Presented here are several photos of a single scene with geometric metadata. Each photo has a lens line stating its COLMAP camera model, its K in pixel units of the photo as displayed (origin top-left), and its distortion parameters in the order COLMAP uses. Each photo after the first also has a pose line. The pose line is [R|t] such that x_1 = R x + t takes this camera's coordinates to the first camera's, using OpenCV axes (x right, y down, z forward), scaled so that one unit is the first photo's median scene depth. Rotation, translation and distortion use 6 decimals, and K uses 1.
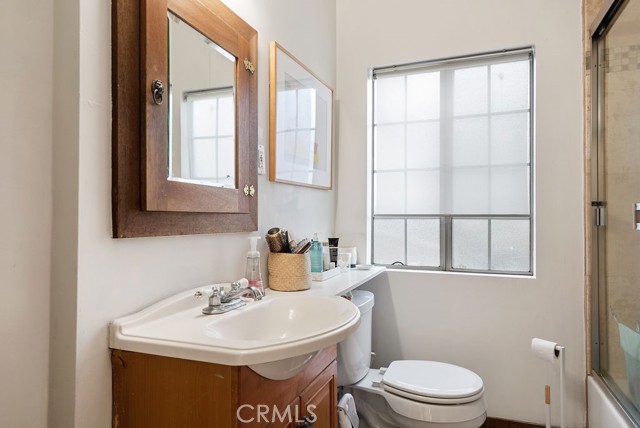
lens RADIAL K [[398.6, 0, 318.4], [0, 398.6, 213.8], [0, 0, 1]] dist [0.001410, -0.001844]
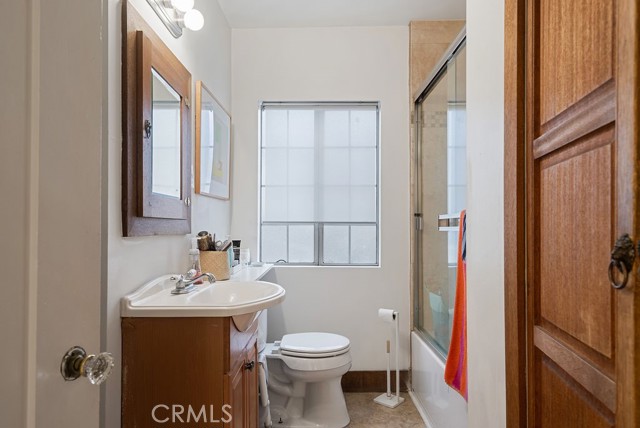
lens RADIAL K [[398.6, 0, 321.2], [0, 398.6, 217.8], [0, 0, 1]] dist [0.001410, -0.001844]
pose [[0.928121, 0.009250, 0.372163, -0.186112], [-0.005595, 0.999925, -0.010901, 0.003520], [-0.372235, 0.008036, 0.928104, -0.245190]]
